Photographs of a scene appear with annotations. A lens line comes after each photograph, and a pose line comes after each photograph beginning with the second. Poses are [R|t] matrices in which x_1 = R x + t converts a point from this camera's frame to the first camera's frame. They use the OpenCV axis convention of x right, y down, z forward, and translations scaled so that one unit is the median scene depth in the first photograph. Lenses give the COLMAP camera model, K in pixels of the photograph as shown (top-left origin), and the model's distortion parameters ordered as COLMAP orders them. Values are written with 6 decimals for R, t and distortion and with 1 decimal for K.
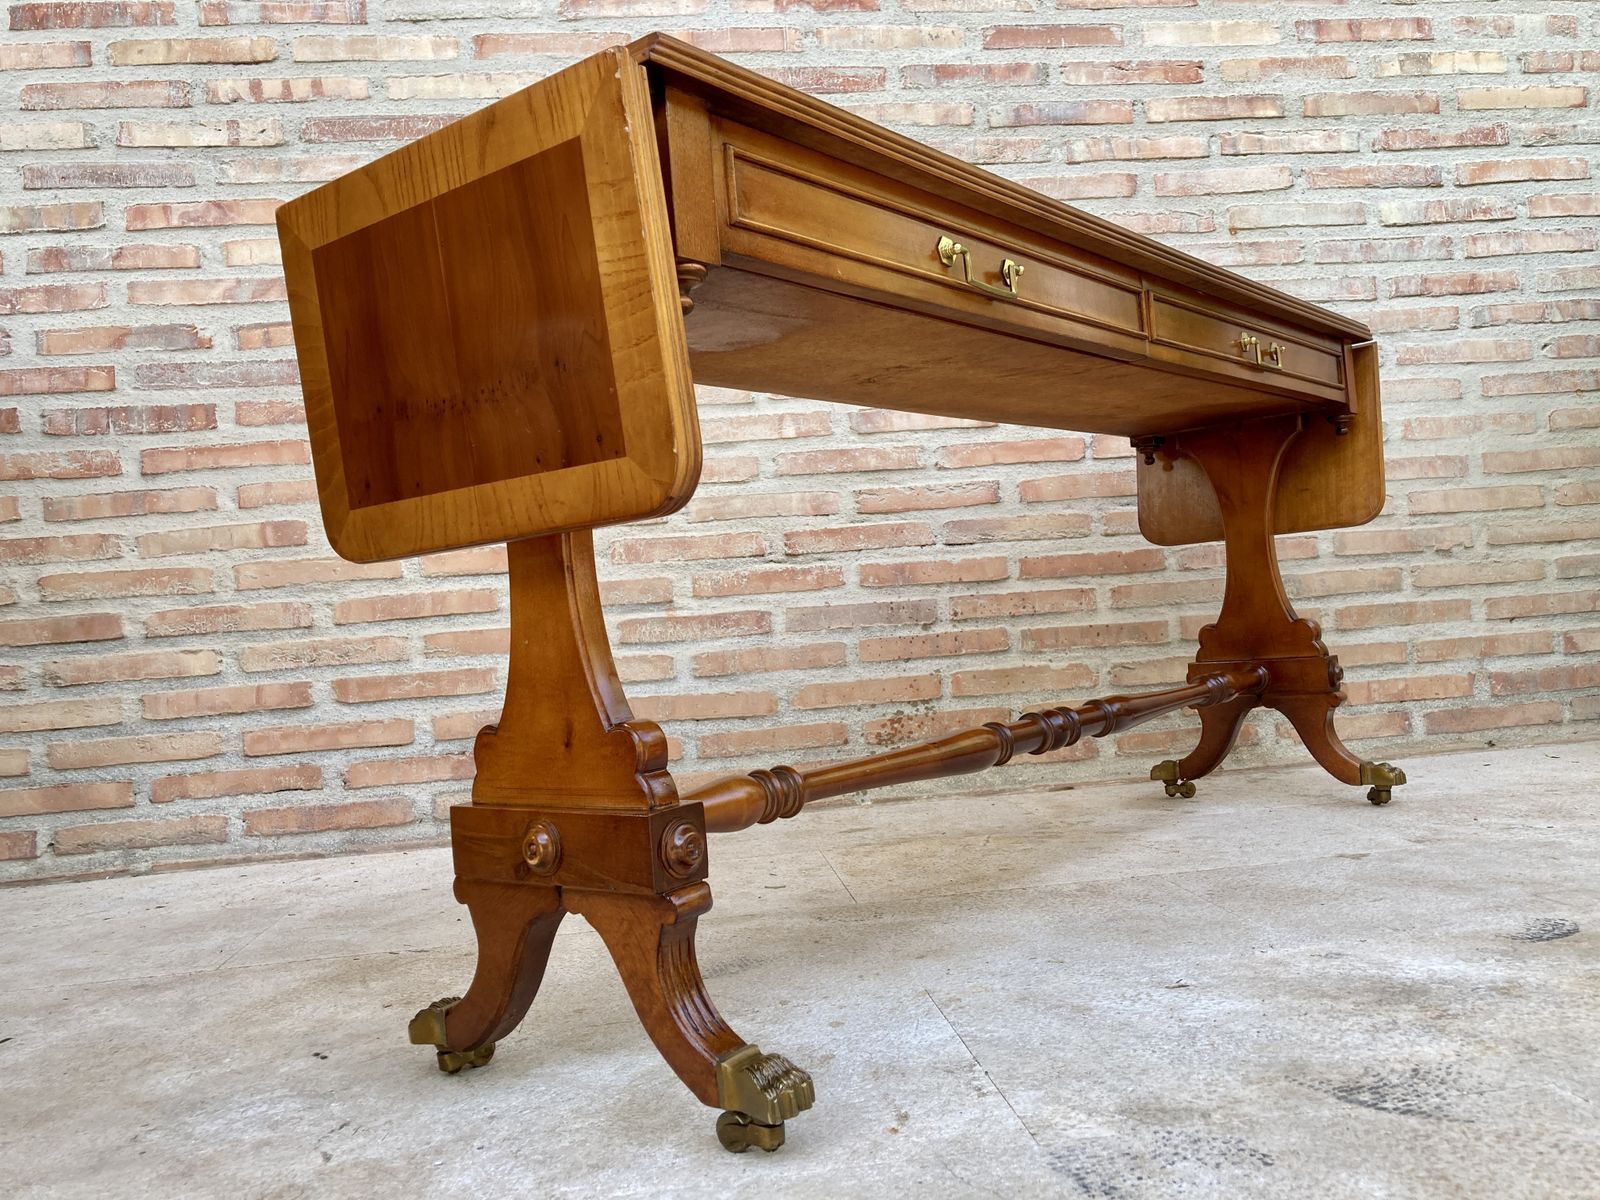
lens RADIAL K [[1345.9, 0, 817.3], [0, 1345.9, 569.7], [0, 0, 1]] dist [0.022831, -0.018826]
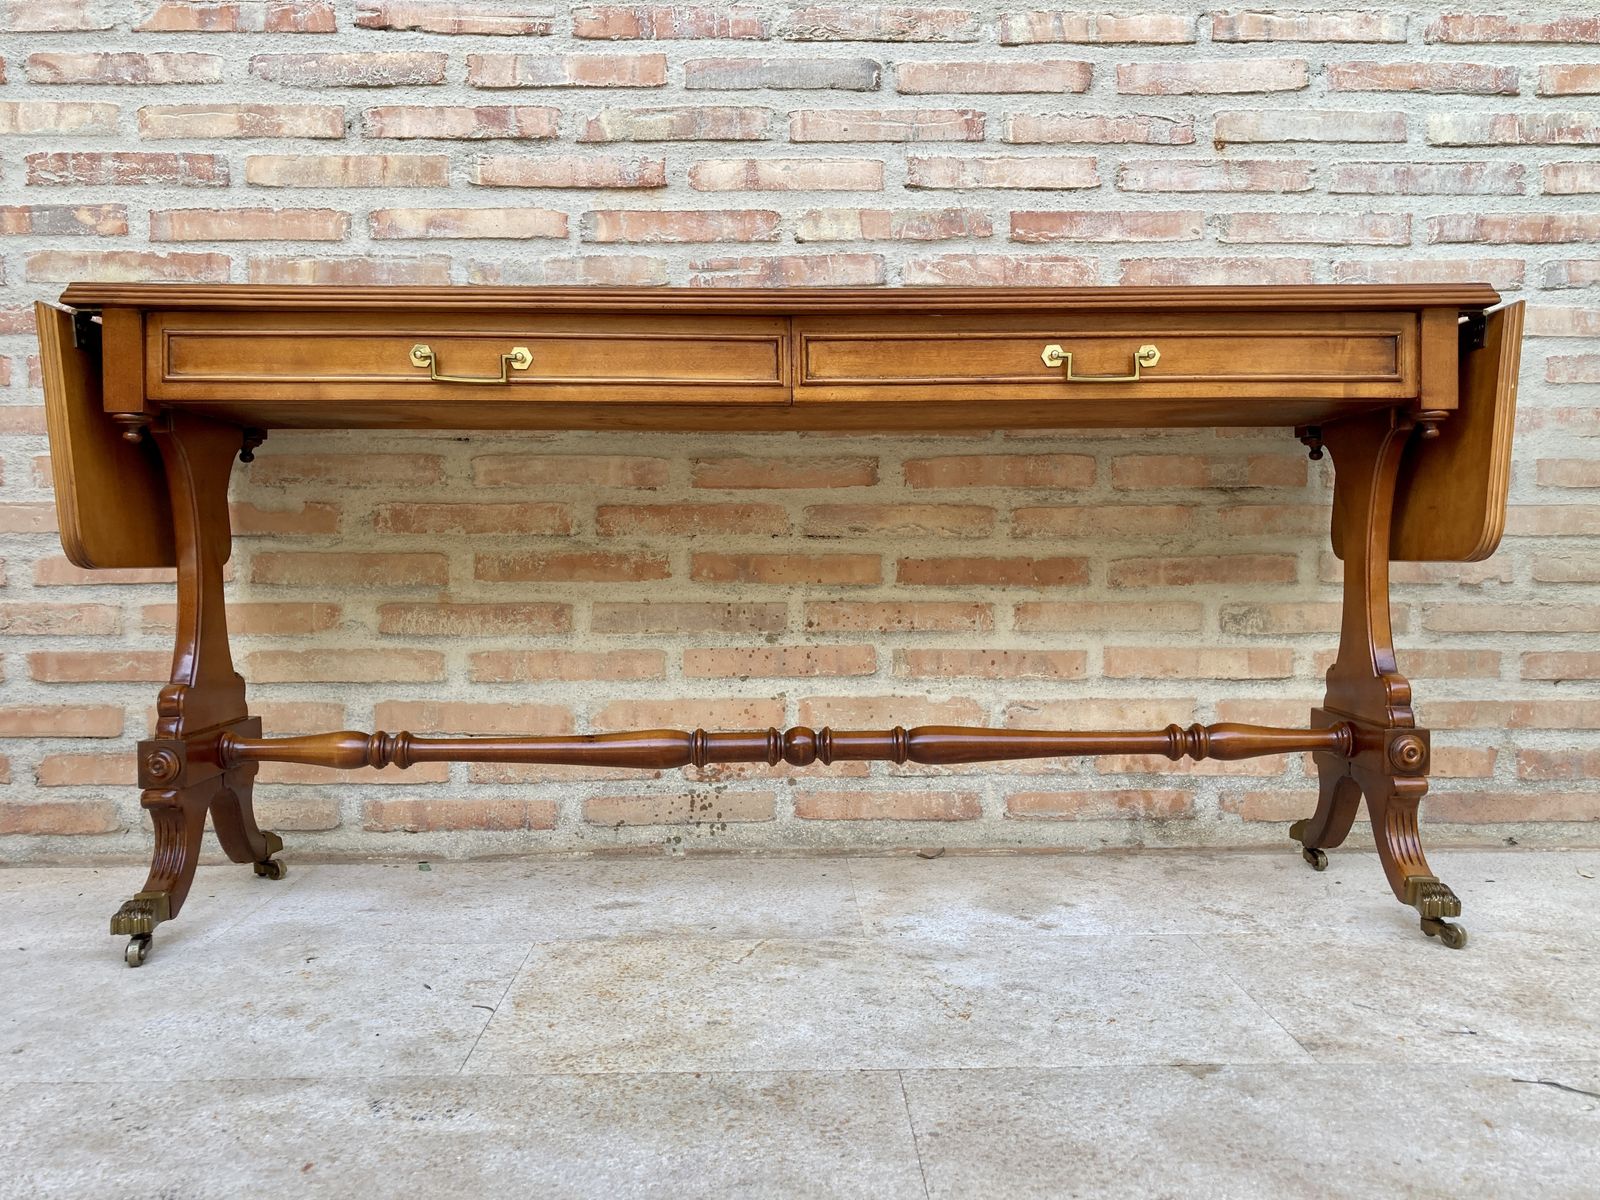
lens RADIAL K [[1345.9, 0, 808.2], [0, 1345.9, 569.9], [0, 0, 1]] dist [0.022831, -0.018826]
pose [[0.992975, 0.071004, -0.094656, 0.176633], [-0.065199, 0.995877, 0.063076, -0.048912], [0.098744, -0.056461, 0.993510, 0.224802]]
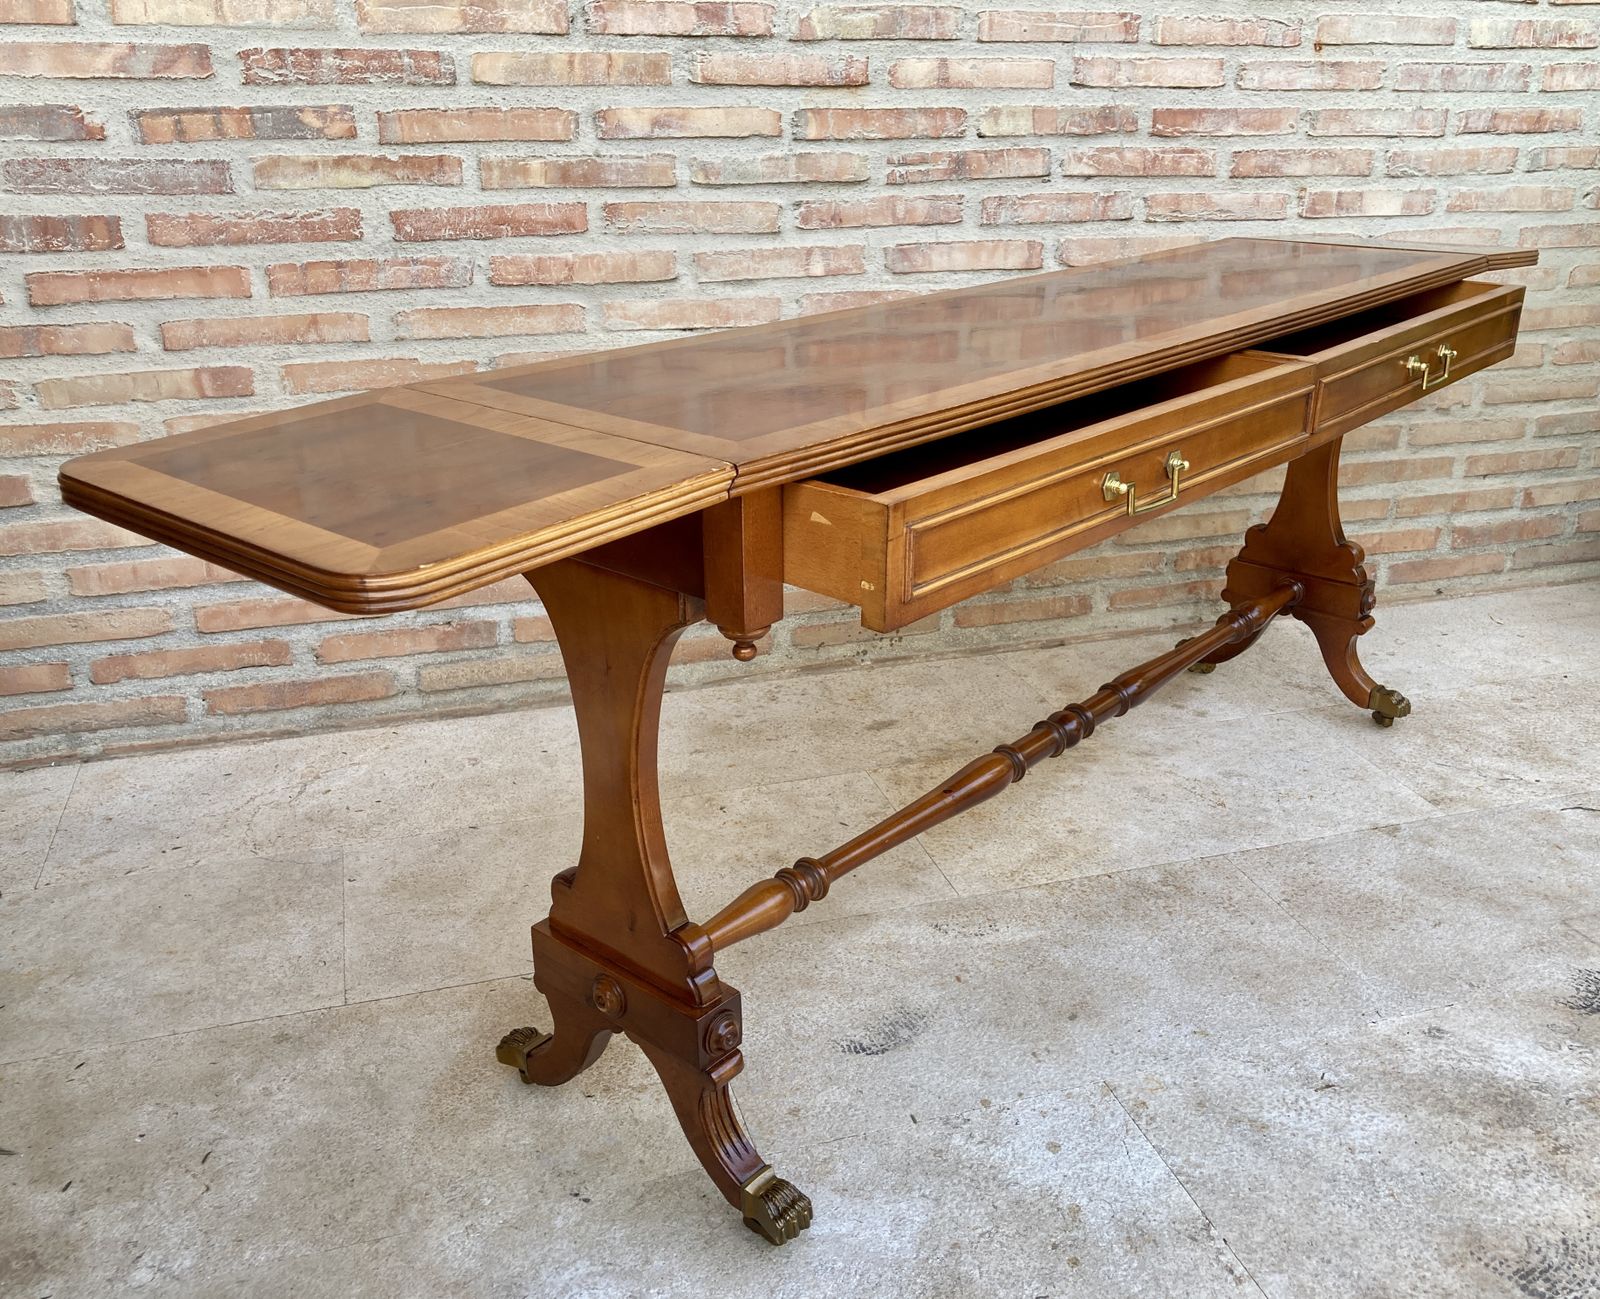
lens RADIAL K [[1478.8, 0, 848.4], [0, 1478.8, 645.9], [0, 0, 1]] dist [0.012566, 0.000000]
pose [[0.977471, 0.003586, 0.211040, -0.202412], [-0.085703, 0.920466, 0.381311, -0.245766], [-0.192888, -0.390807, 0.900036, 0.042187]]
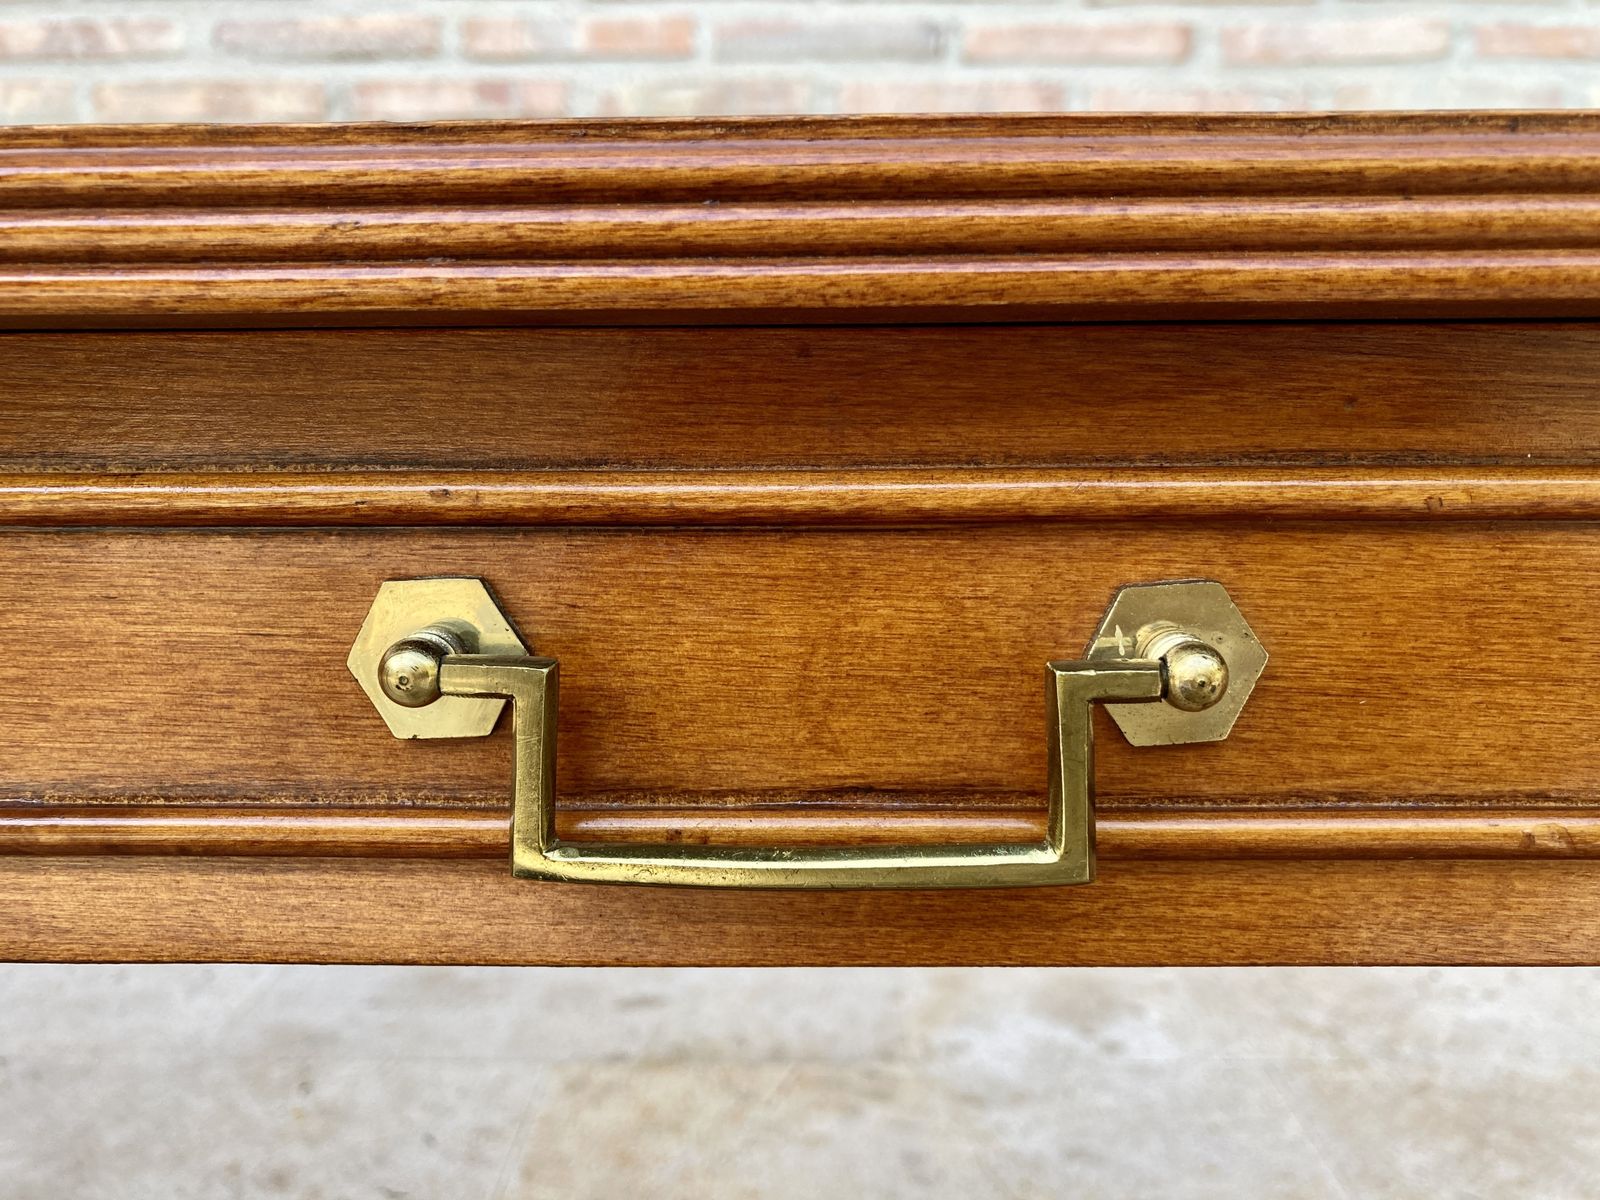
lens RADIAL K [[1345.9, 0, 811.0], [0, 1345.9, 576.5], [0, 0, 1]] dist [0.022831, -0.018826]
pose [[0.988580, 0.091176, -0.119988, 0.163443], [-0.068172, 0.980652, 0.183507, -0.146574], [0.134398, -0.173231, 0.975668, 0.315798]]
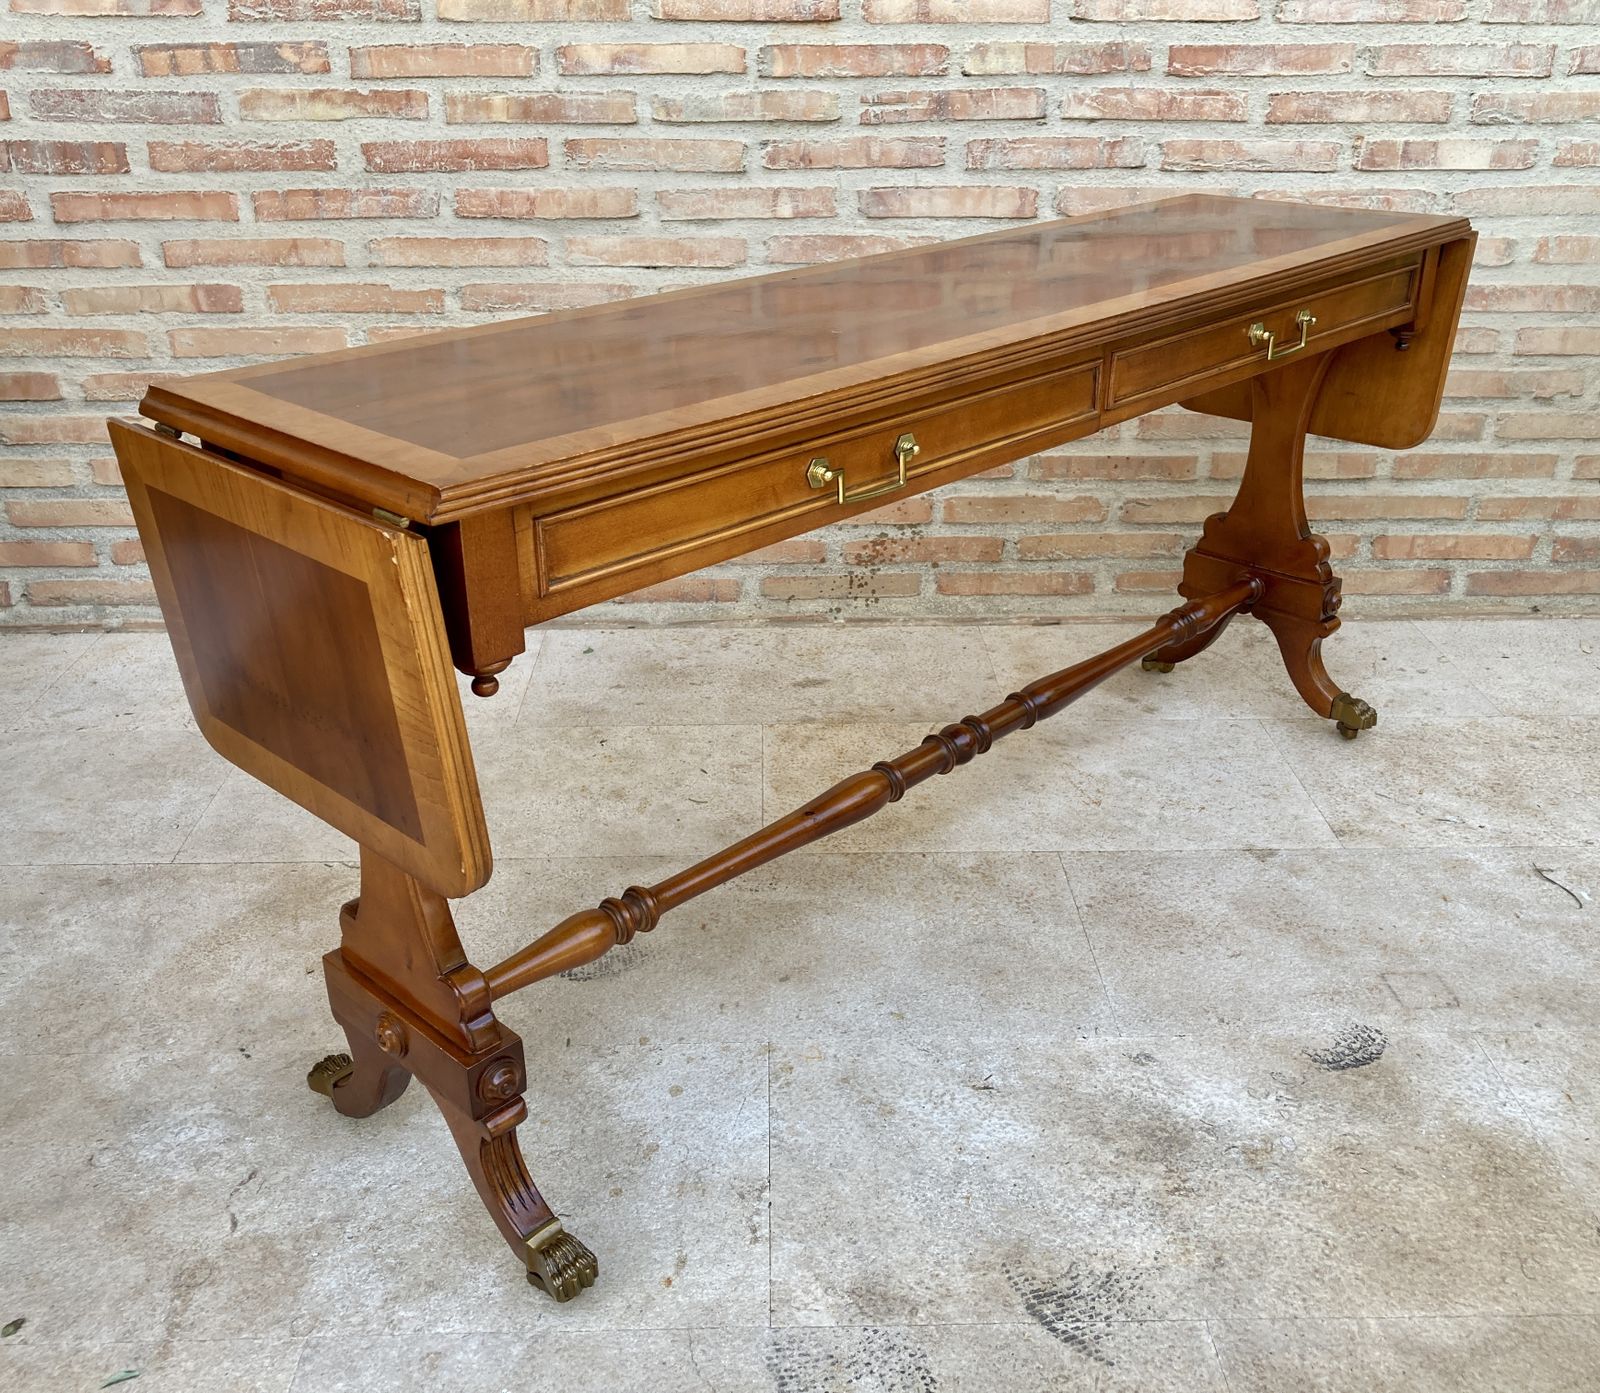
lens RADIAL K [[1561.0, 0, 801.4], [0, 1561.0, 691.7], [0, 0, 1]] dist [0.014618, 0.000000]
pose [[0.992580, 0.107639, -0.056553, 0.078031], [-0.070307, 0.887545, 0.455324, -0.284976], [0.099204, -0.447970, 0.888528, -0.011943]]
